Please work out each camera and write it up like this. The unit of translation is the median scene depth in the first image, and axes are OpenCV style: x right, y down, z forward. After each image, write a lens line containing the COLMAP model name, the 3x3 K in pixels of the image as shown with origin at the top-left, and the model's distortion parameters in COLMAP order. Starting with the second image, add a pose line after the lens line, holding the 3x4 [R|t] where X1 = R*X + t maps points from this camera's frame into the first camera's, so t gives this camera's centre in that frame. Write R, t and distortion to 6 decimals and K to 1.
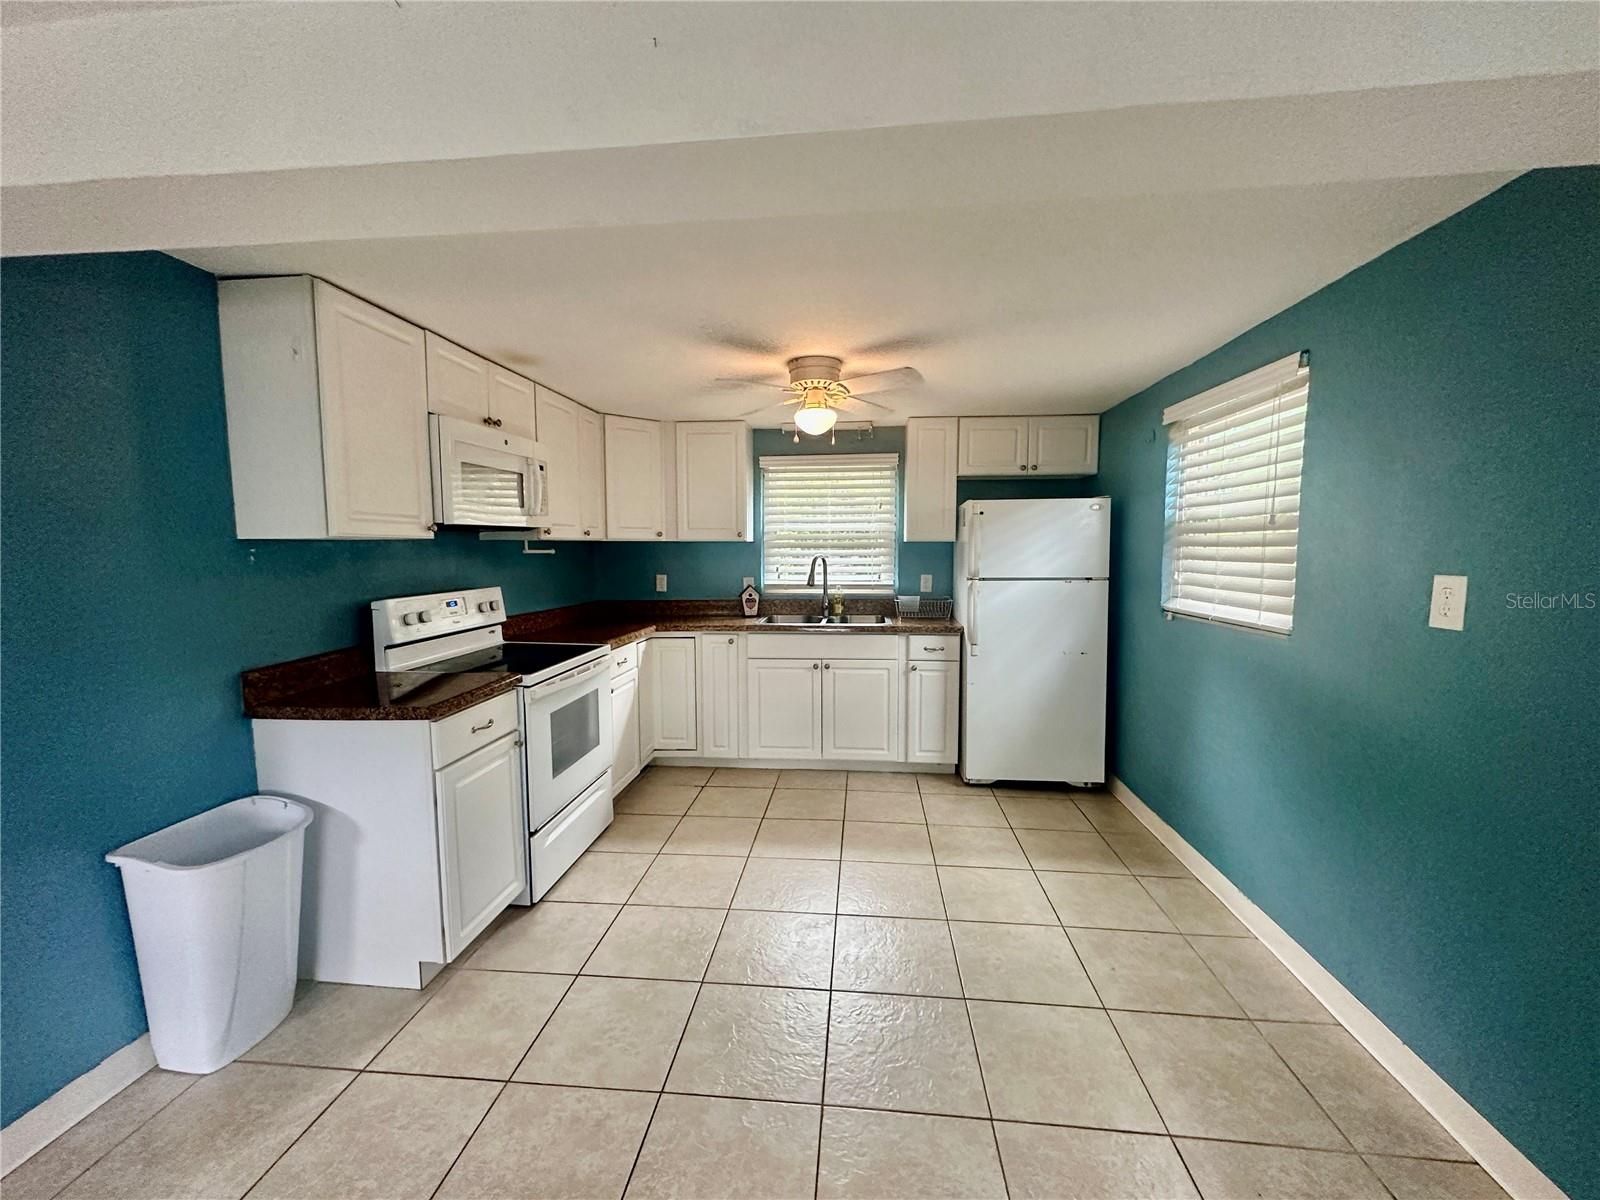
lens RADIAL K [[635.7, 0, 800.0], [0, 635.7, 600.0], [0, 0, 1]] dist [-0.001967, 0.000034]
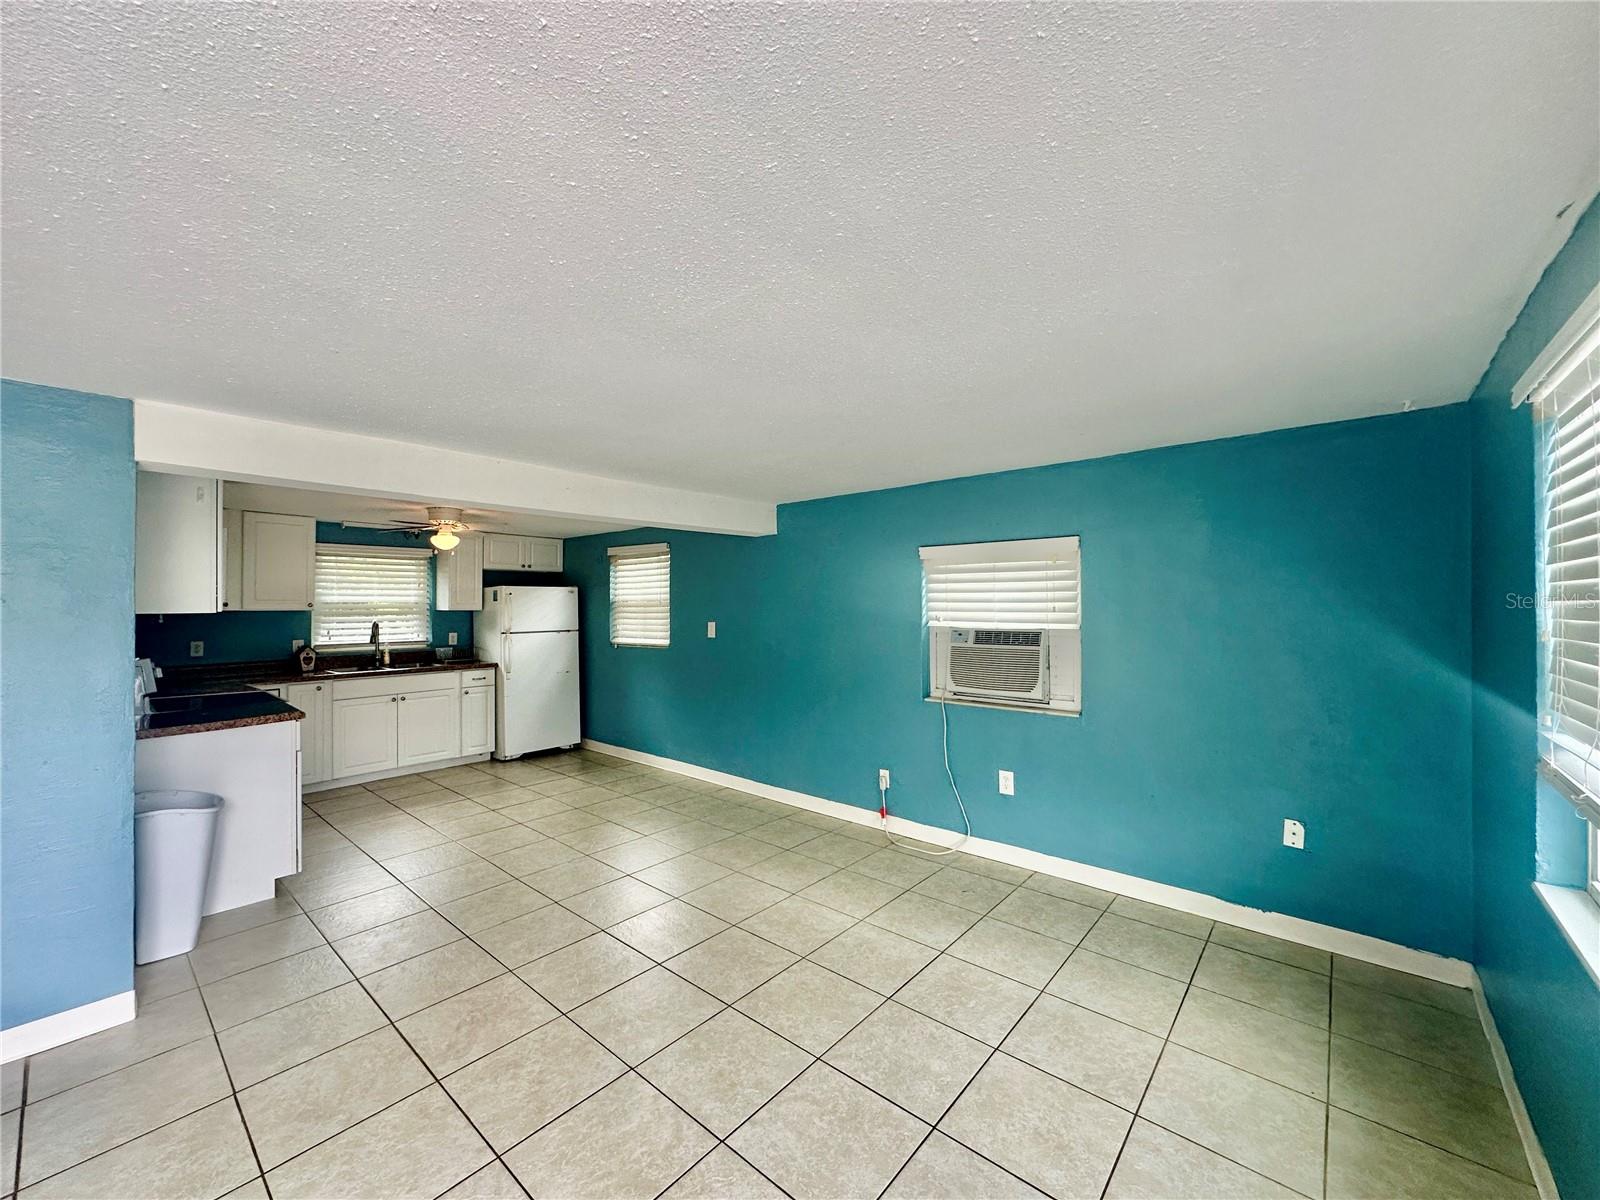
lens RADIAL K [[635.7, 0, 800.0], [0, 635.7, 600.0], [0, 0, 1]] dist [-0.001967, 0.000034]
pose [[0.574255, 0.009220, 0.818625, -0.651848], [0.071511, 0.995550, -0.061377, 0.038152], [-0.815548, 0.093786, 0.571040, -0.587194]]
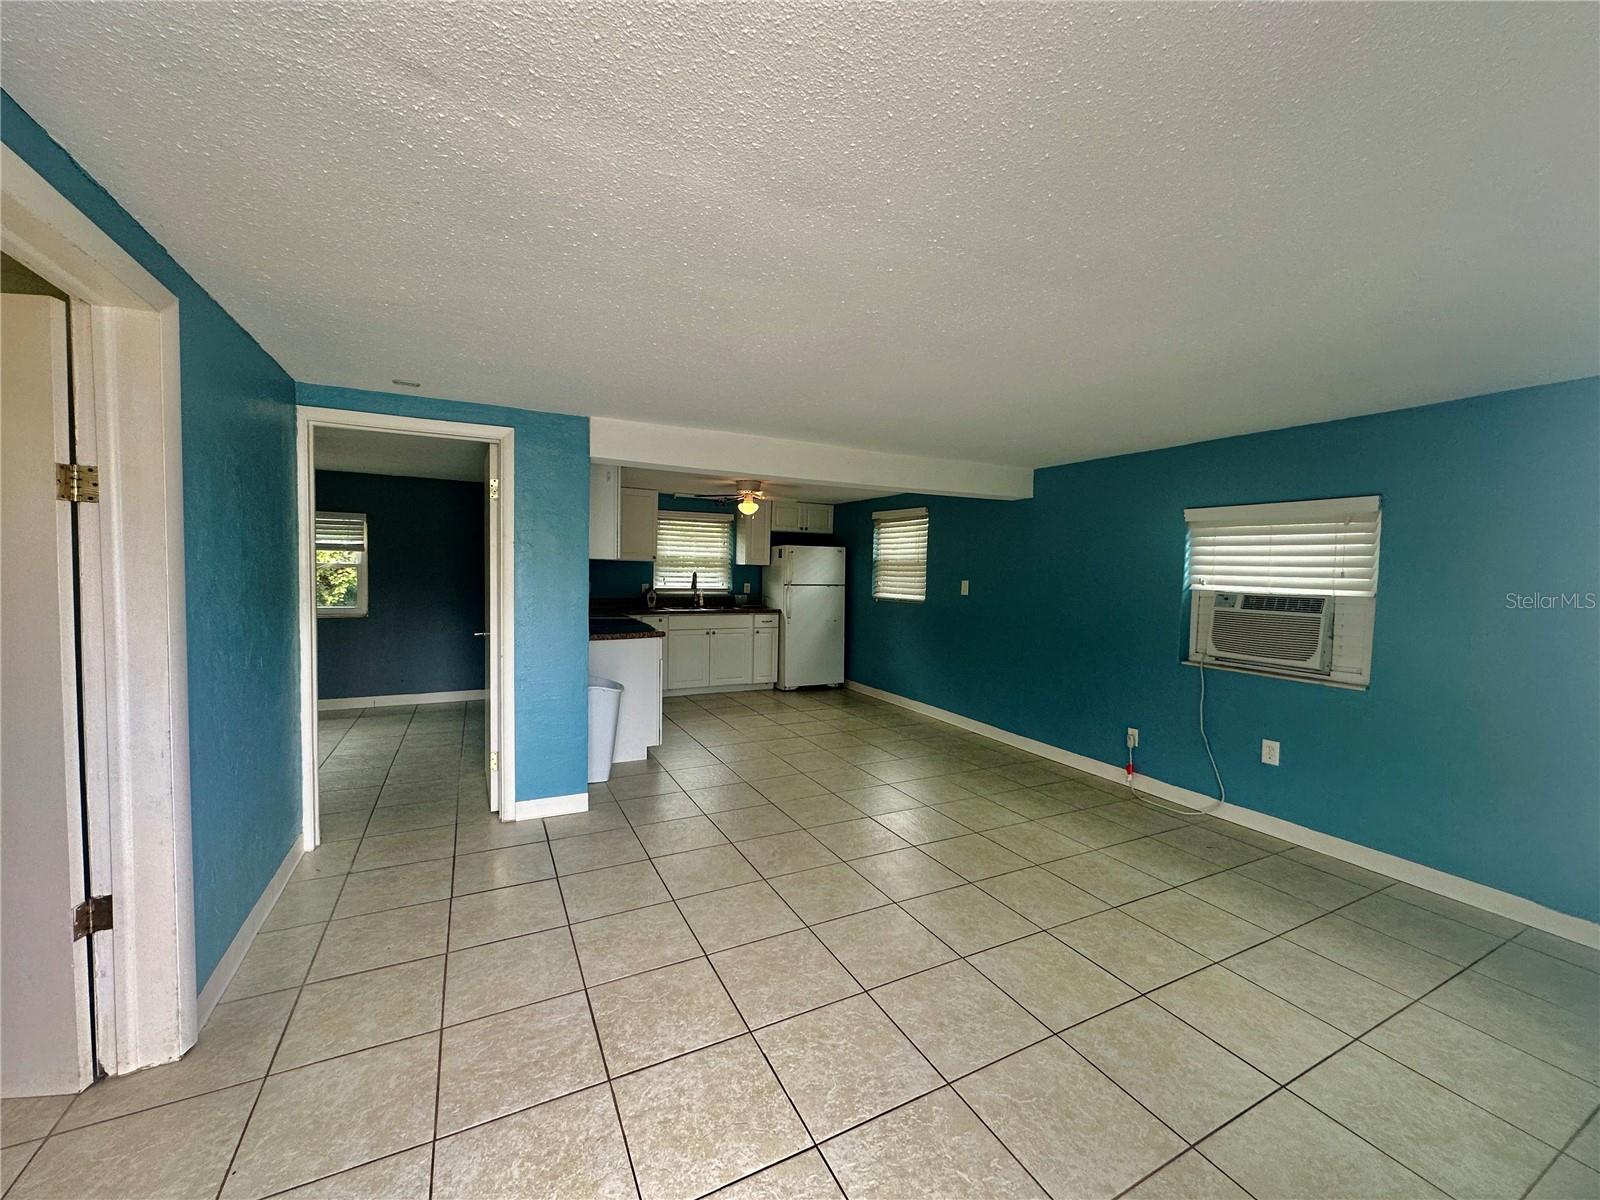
lens RADIAL K [[635.7, 0, 800.0], [0, 635.7, 600.0], [0, 0, 1]] dist [-0.001967, 0.000034]
pose [[0.841121, -0.003387, 0.540836, -0.773779], [0.019426, 0.999524, -0.023951, 0.063119], [-0.540498, 0.030652, 0.840787, -0.689342]]
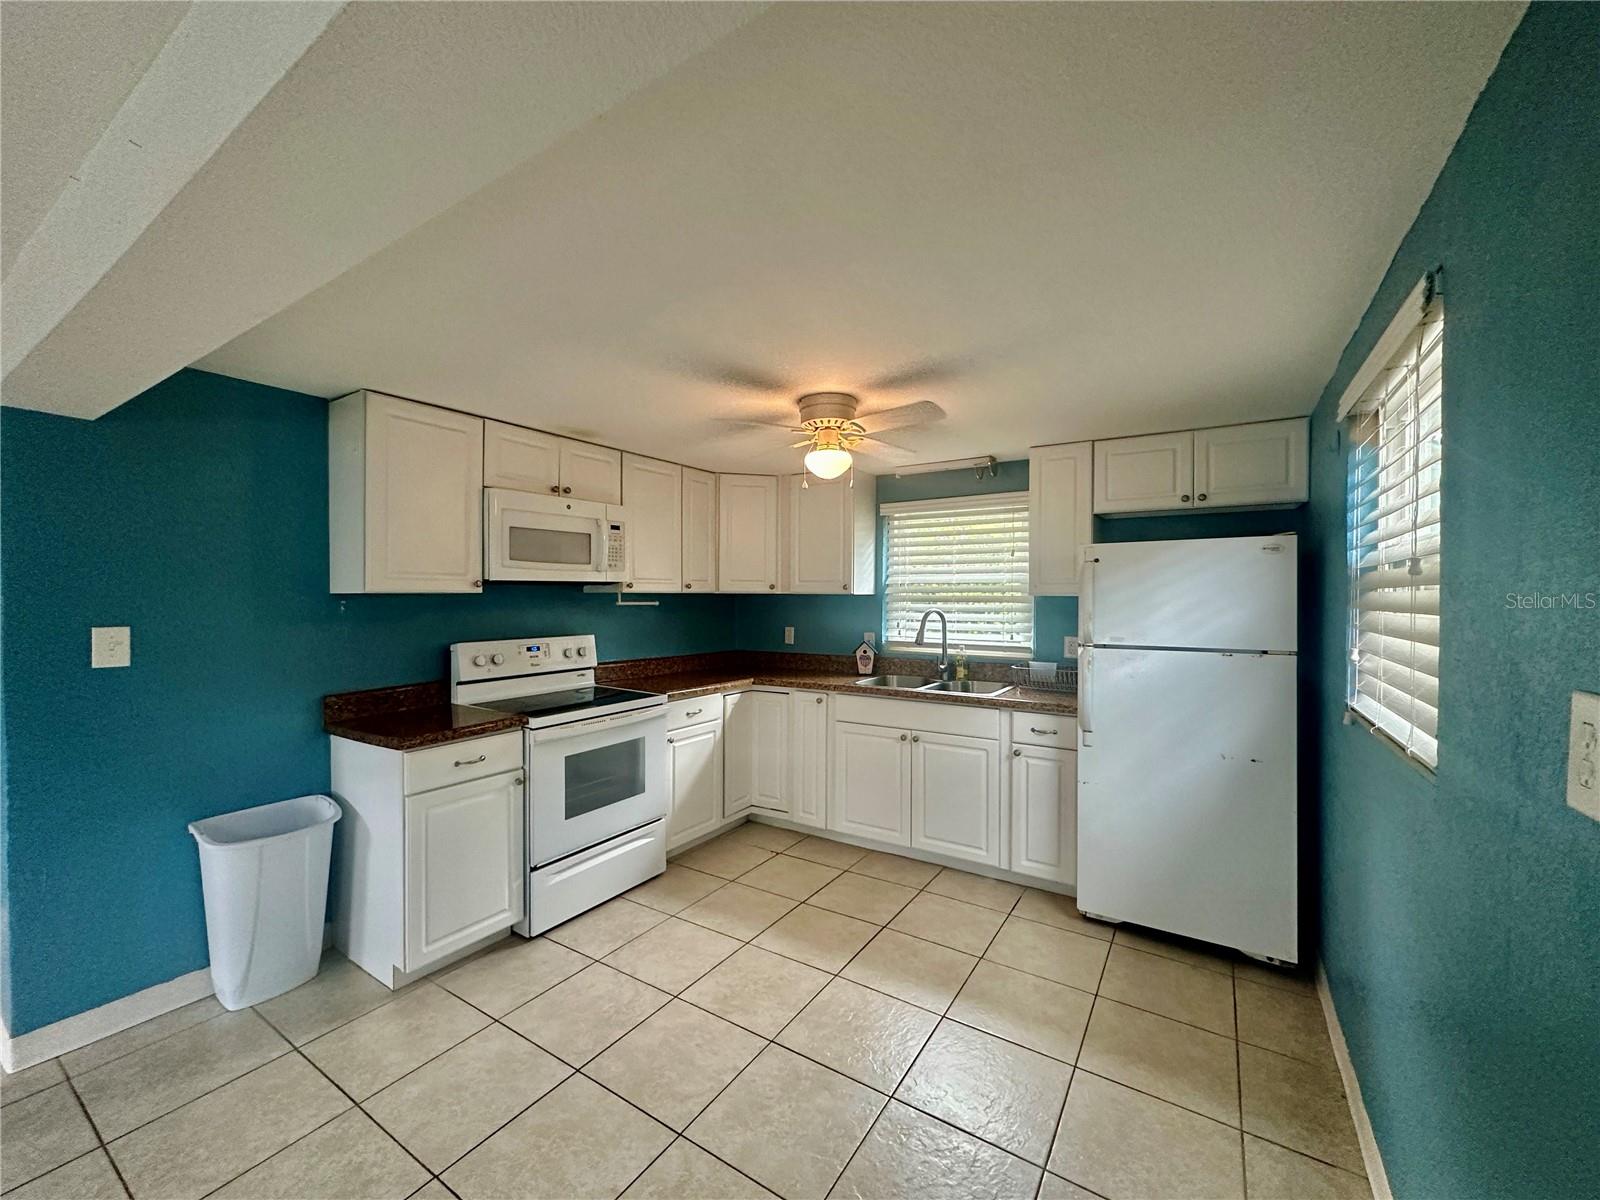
lens RADIAL K [[635.7, 0, 800.0], [0, 635.7, 600.0], [0, 0, 1]] dist [-0.001967, 0.000034]
pose [[0.889551, 0.009423, -0.456739, 0.317022], [-0.044200, 0.996872, -0.065519, -0.021939], [0.454693, 0.078470, 0.887184, 0.154365]]
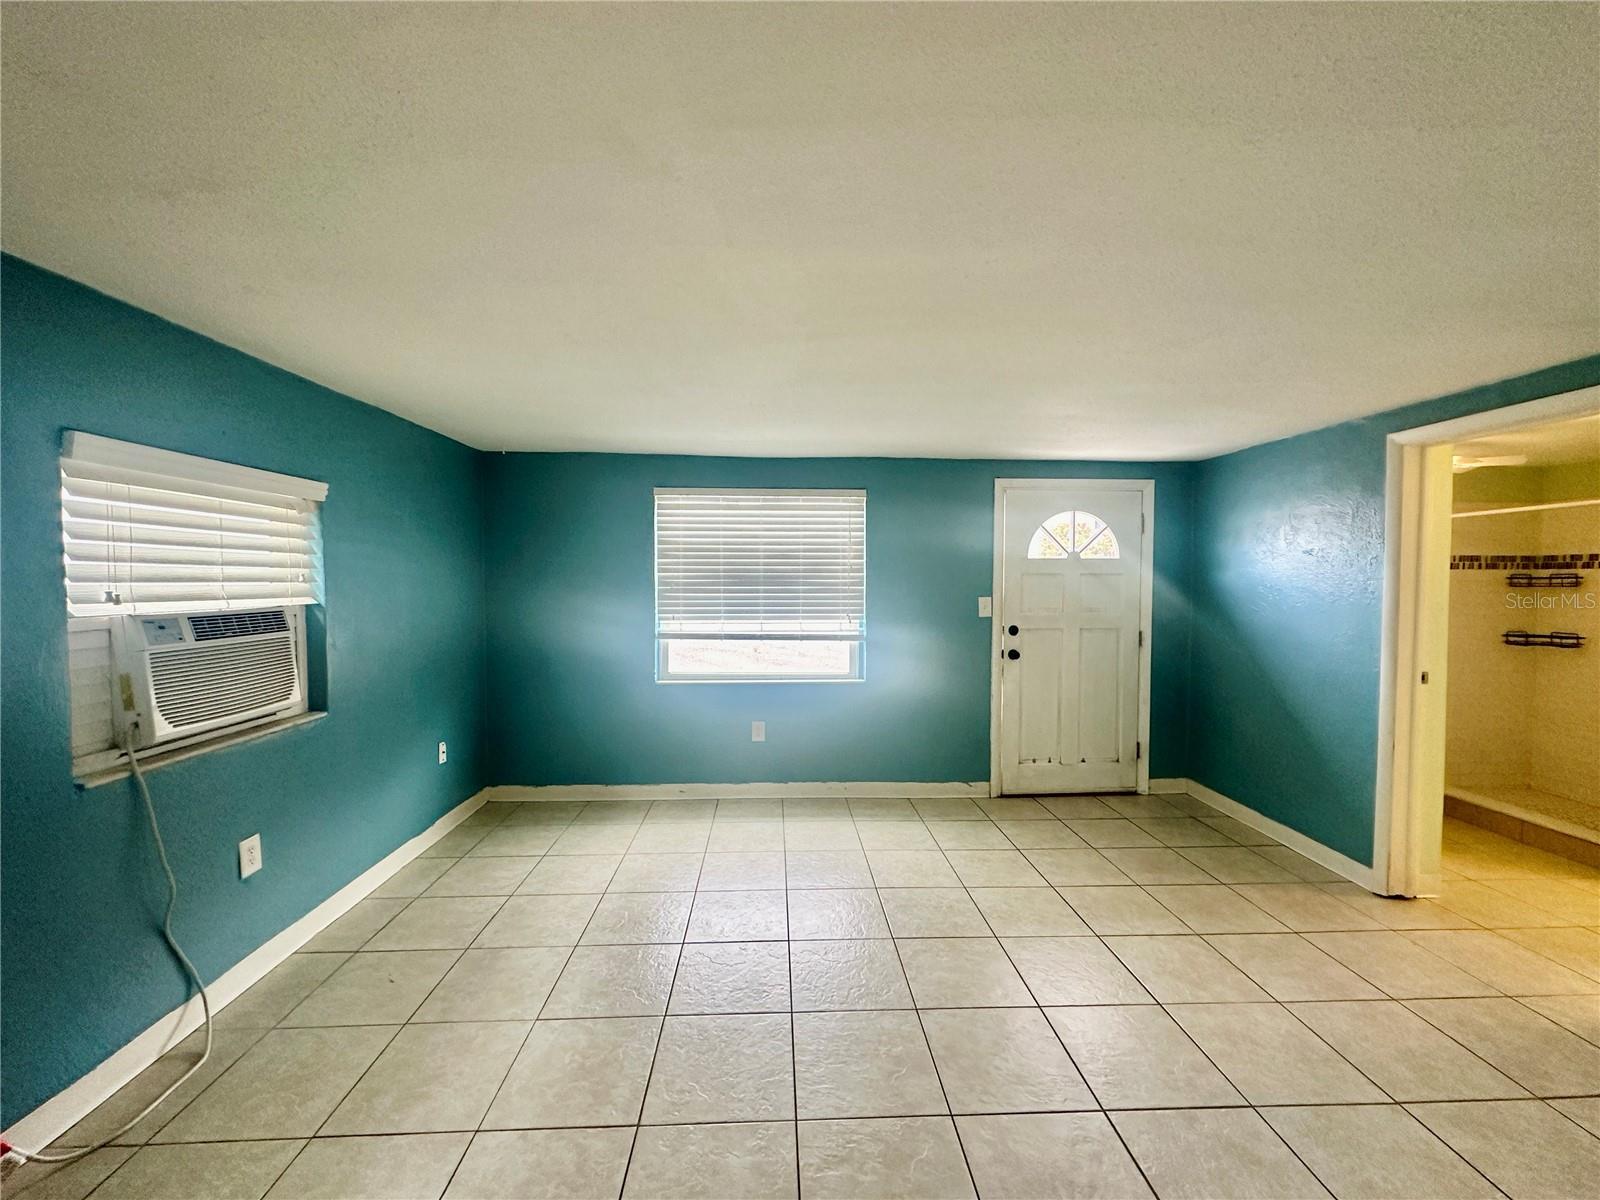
lens RADIAL K [[635.7, 0, 800.0], [0, 635.7, 600.0], [0, 0, 1]] dist [-0.001967, 0.000034]
pose [[-0.990225, 0.005872, -0.139356, -0.086122], [-0.011330, 0.992425, 0.122325, -0.046009], [0.139018, 0.122708, -0.982658, 0.412526]]
